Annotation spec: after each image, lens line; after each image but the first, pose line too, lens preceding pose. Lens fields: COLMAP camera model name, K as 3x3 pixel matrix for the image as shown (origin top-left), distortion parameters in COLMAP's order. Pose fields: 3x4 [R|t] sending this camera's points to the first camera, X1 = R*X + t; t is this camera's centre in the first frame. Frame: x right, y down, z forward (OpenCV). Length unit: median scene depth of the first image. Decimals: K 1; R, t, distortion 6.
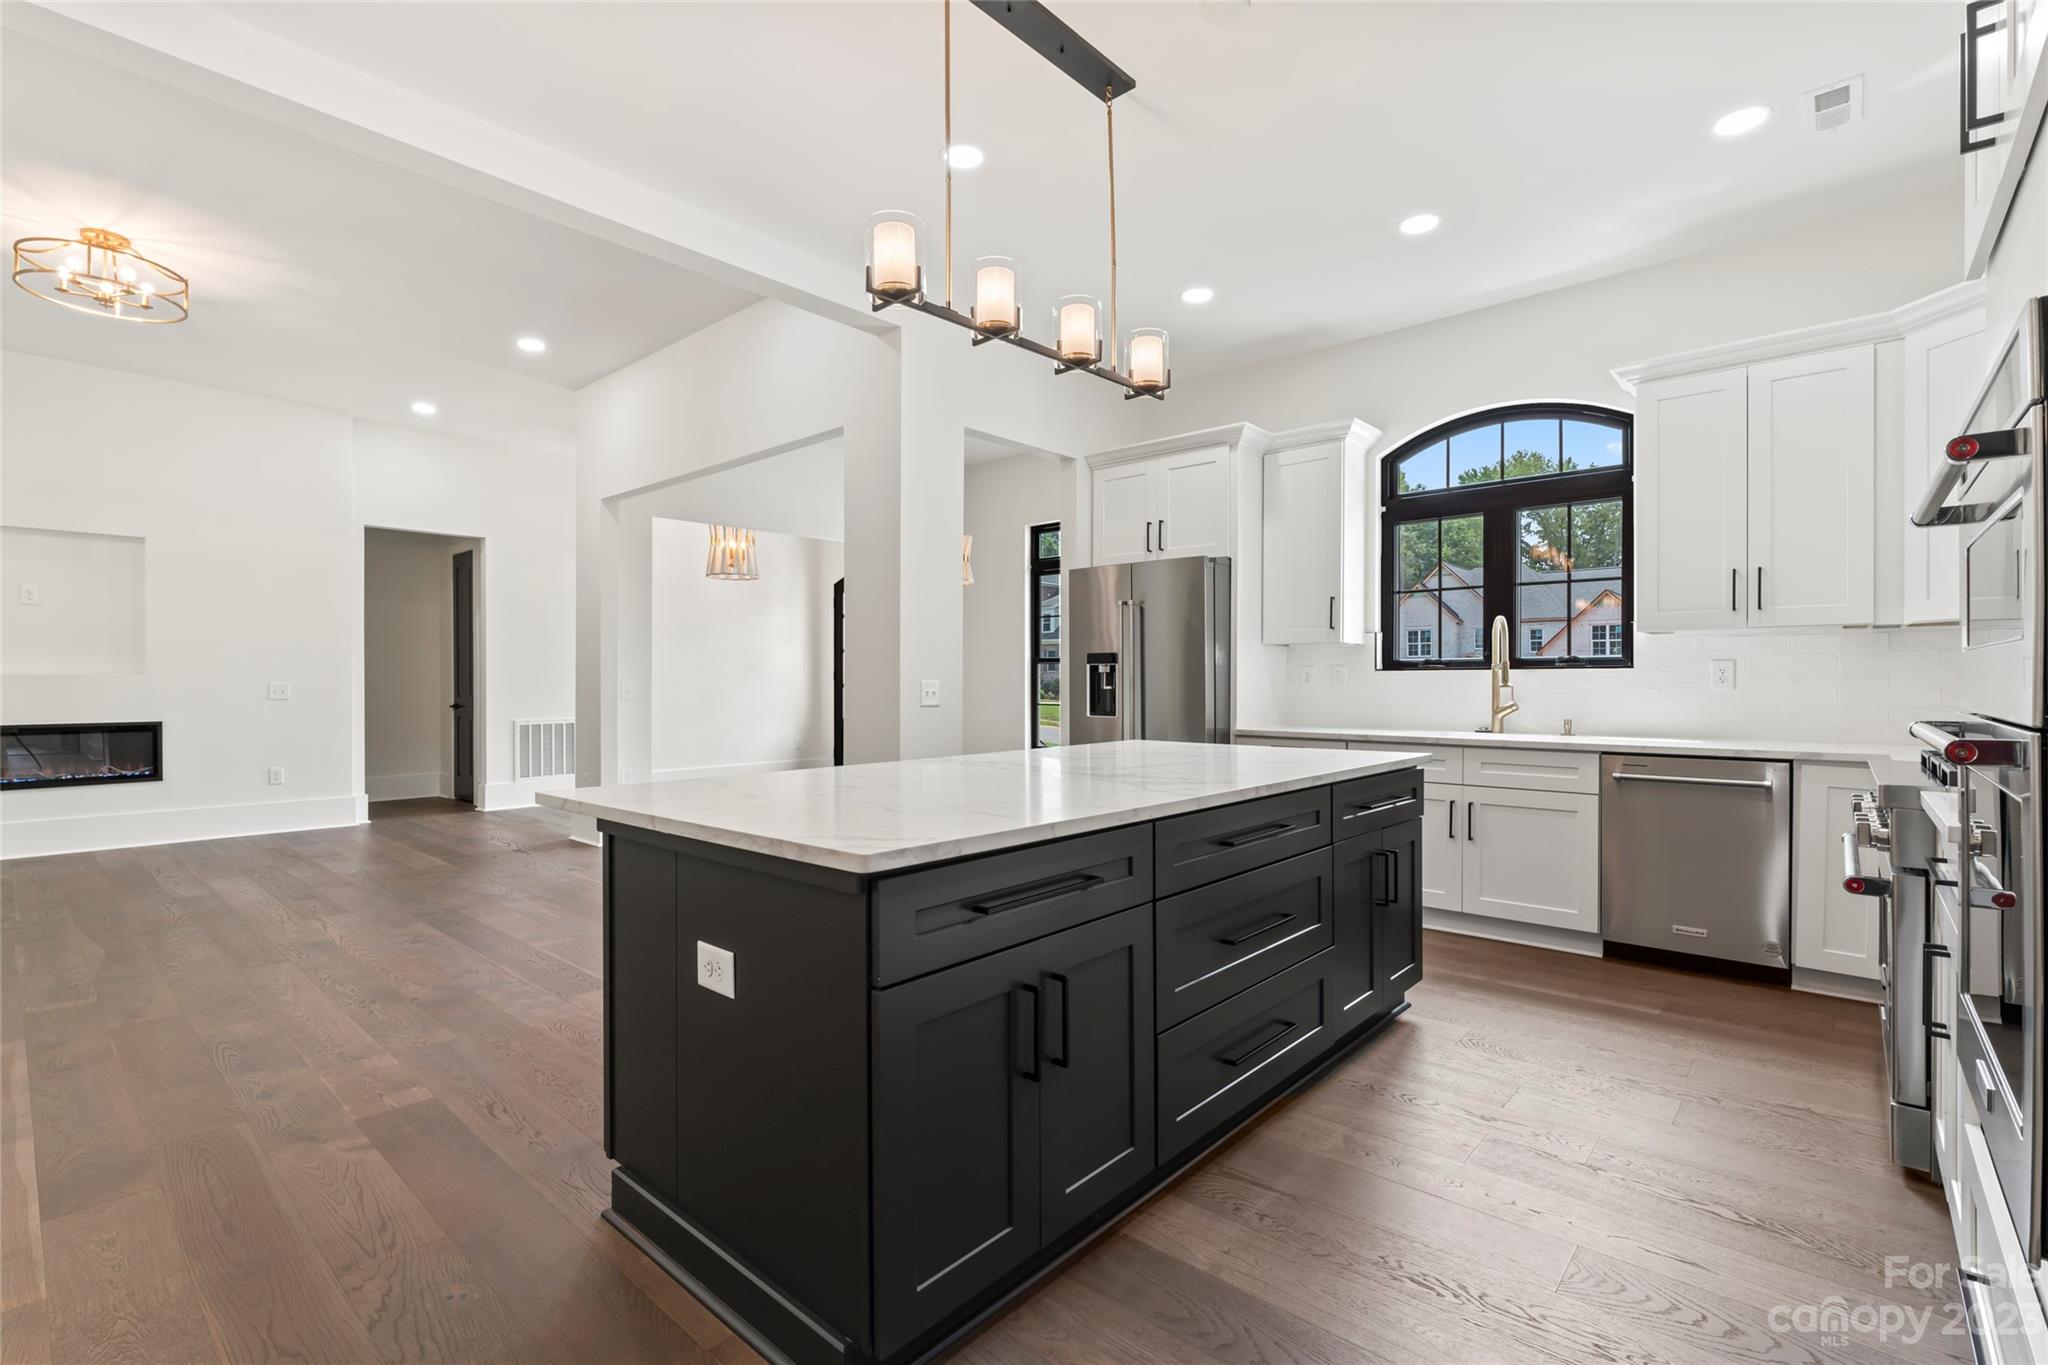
lens RADIAL K [[926.9, 0, 1016.9], [0, 926.9, 685.0], [0, 0, 1]] dist [-0.002315, 0.000191]
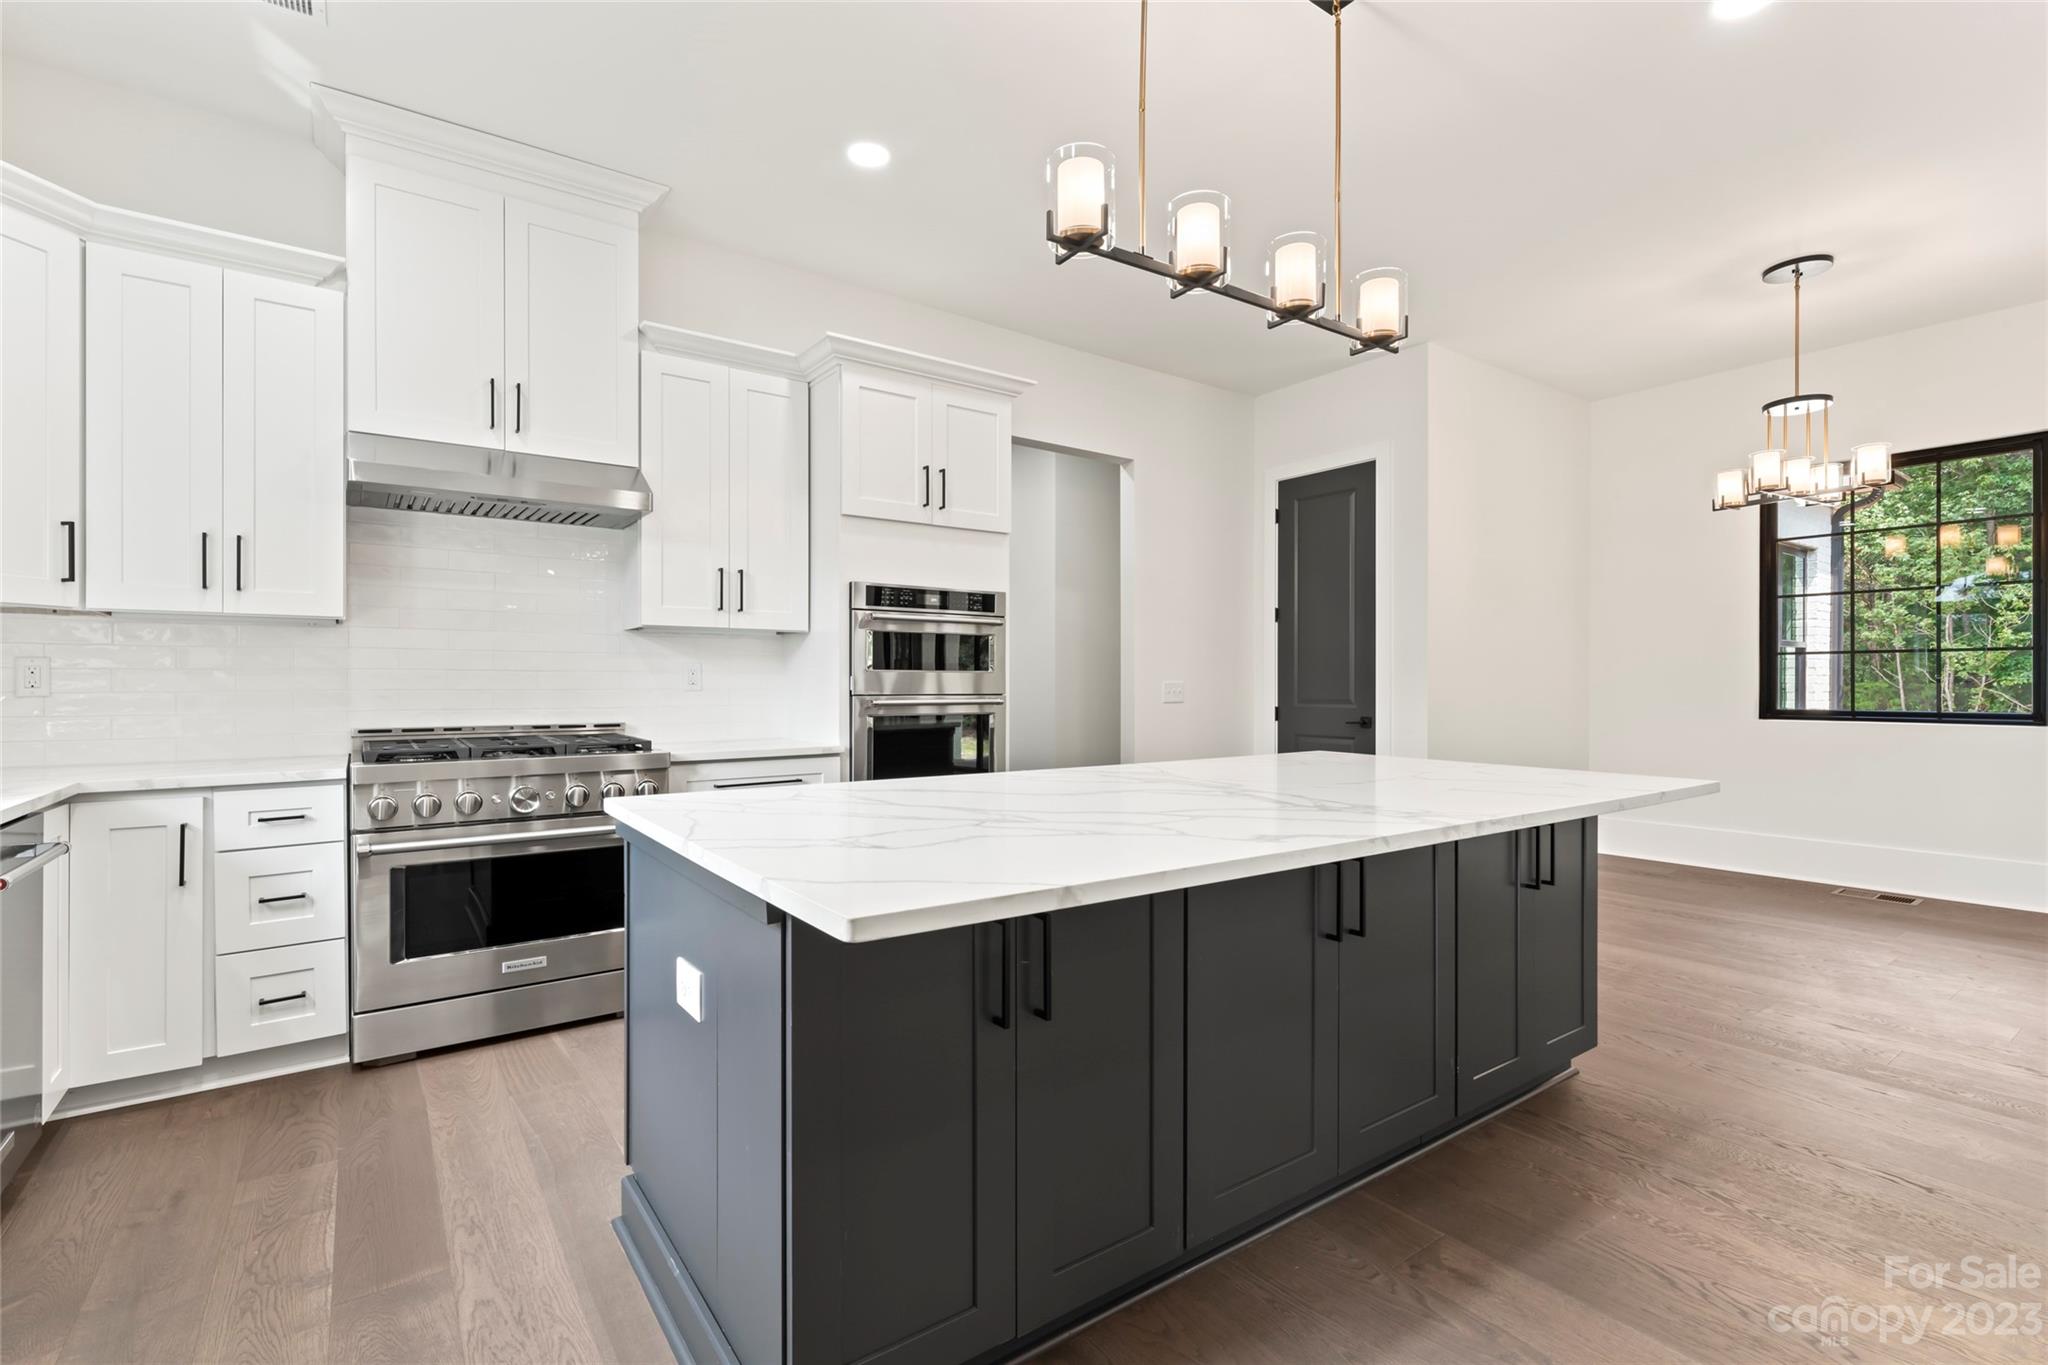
lens RADIAL K [[926.9, 0, 1021.1], [0, 926.9, 687.7], [0, 0, 1]] dist [-0.002315, 0.000191]
pose [[-0.975152, 0.000440, 0.221536, 0.024072], [0.002109, 0.999971, 0.007296, -0.004151], [-0.221527, 0.007582, -0.975125, 1.170487]]
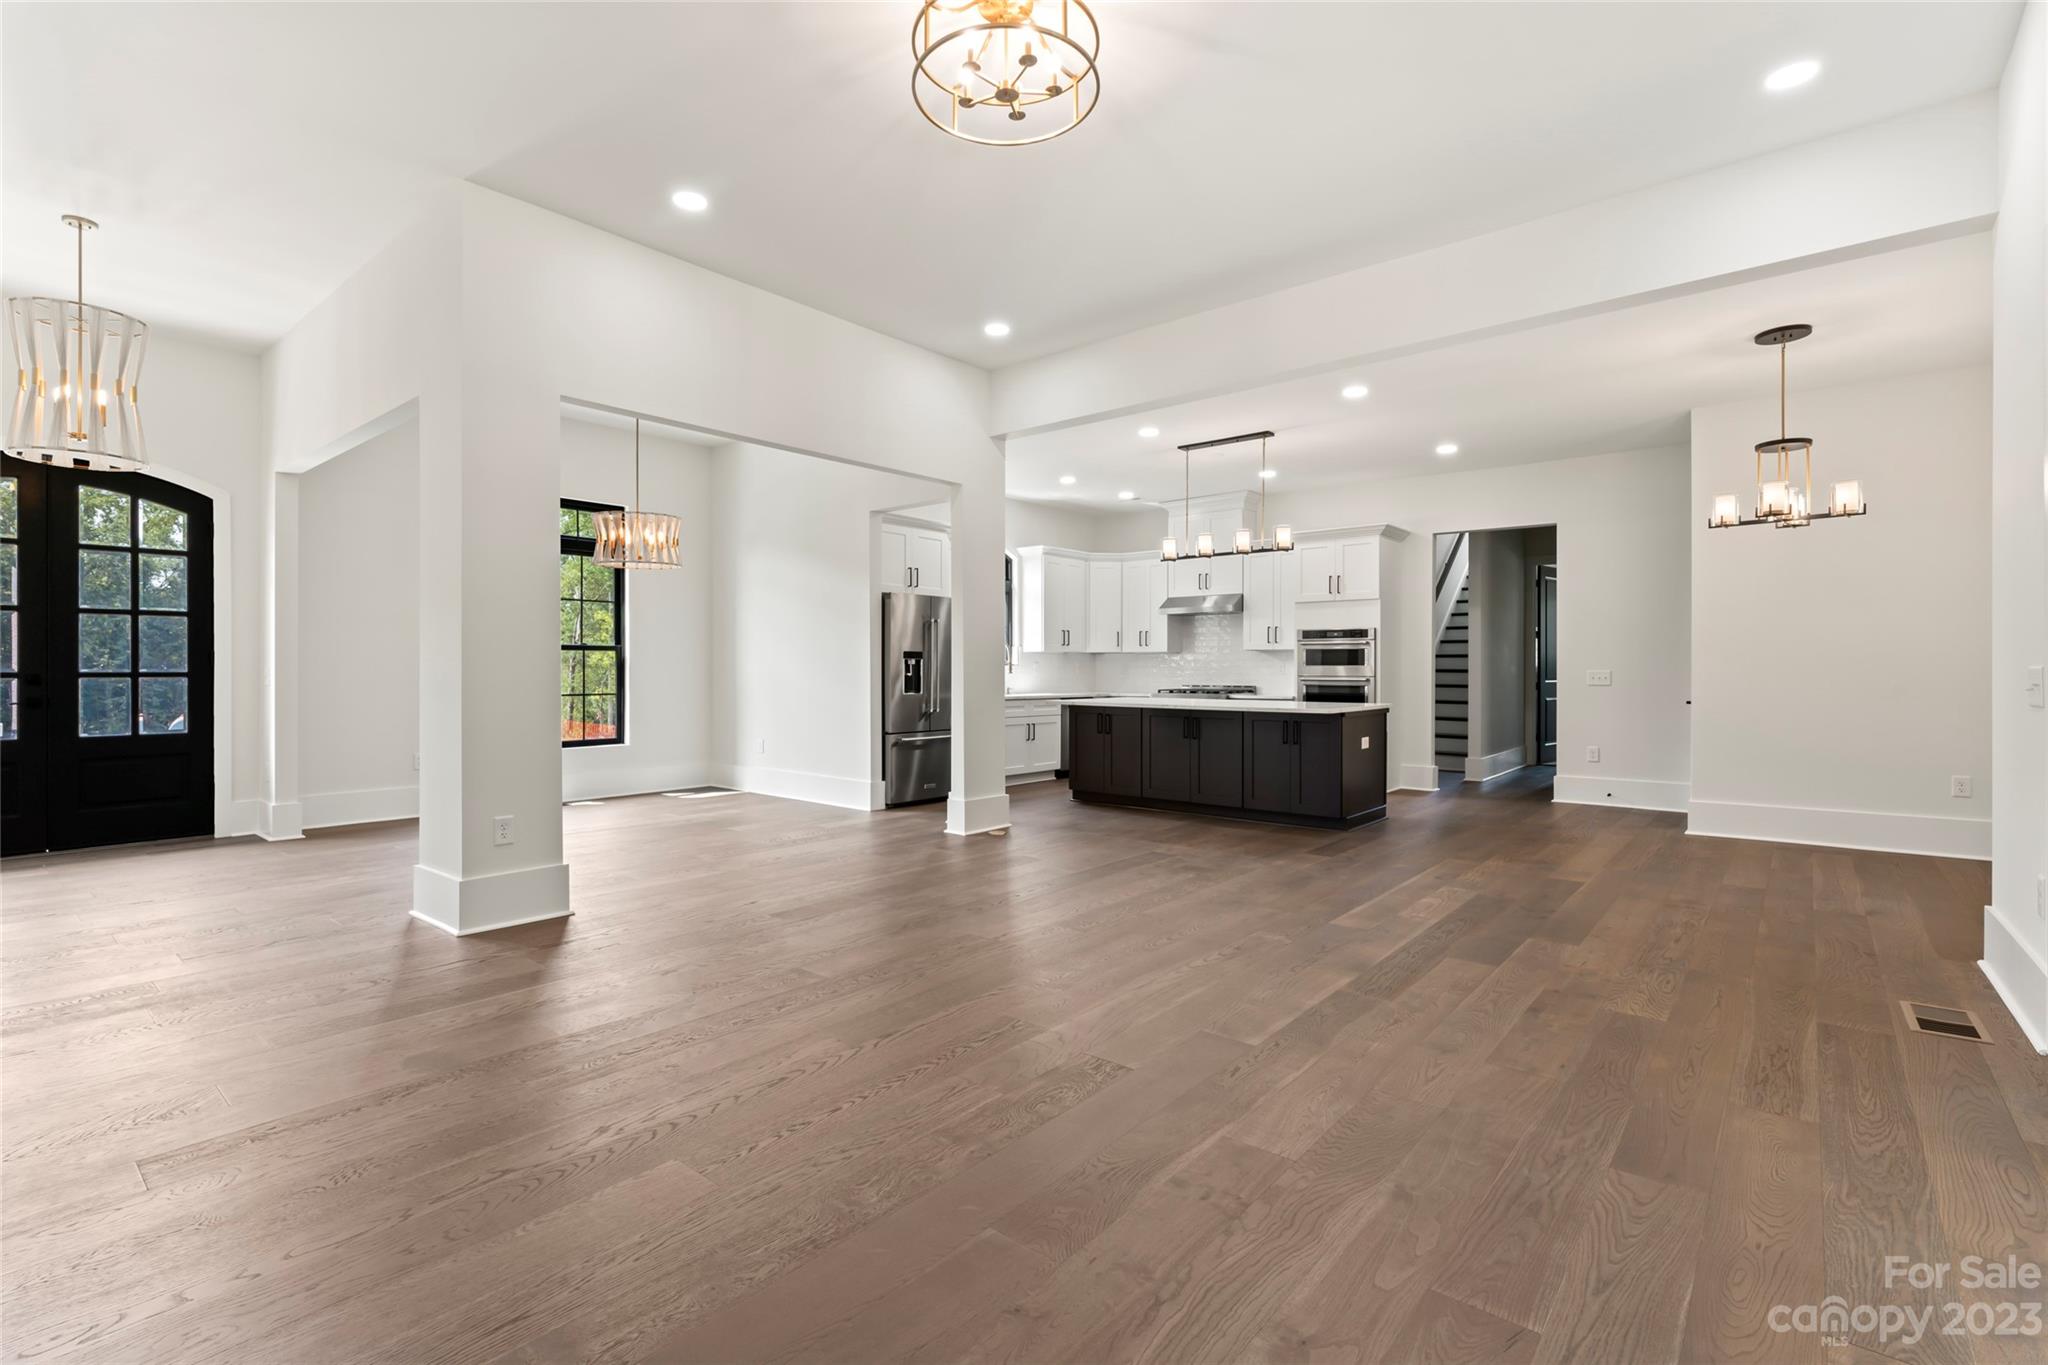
lens RADIAL K [[926.9, 0, 1013.6], [0, 926.9, 686.8], [0, 0, 1]] dist [-0.002315, 0.000191]
pose [[-0.023920, -0.016977, 0.999570, -1.744031], [0.000946, 0.999855, 0.017004, -0.003557], [-0.999713, 0.001353, -0.023900, 1.061602]]
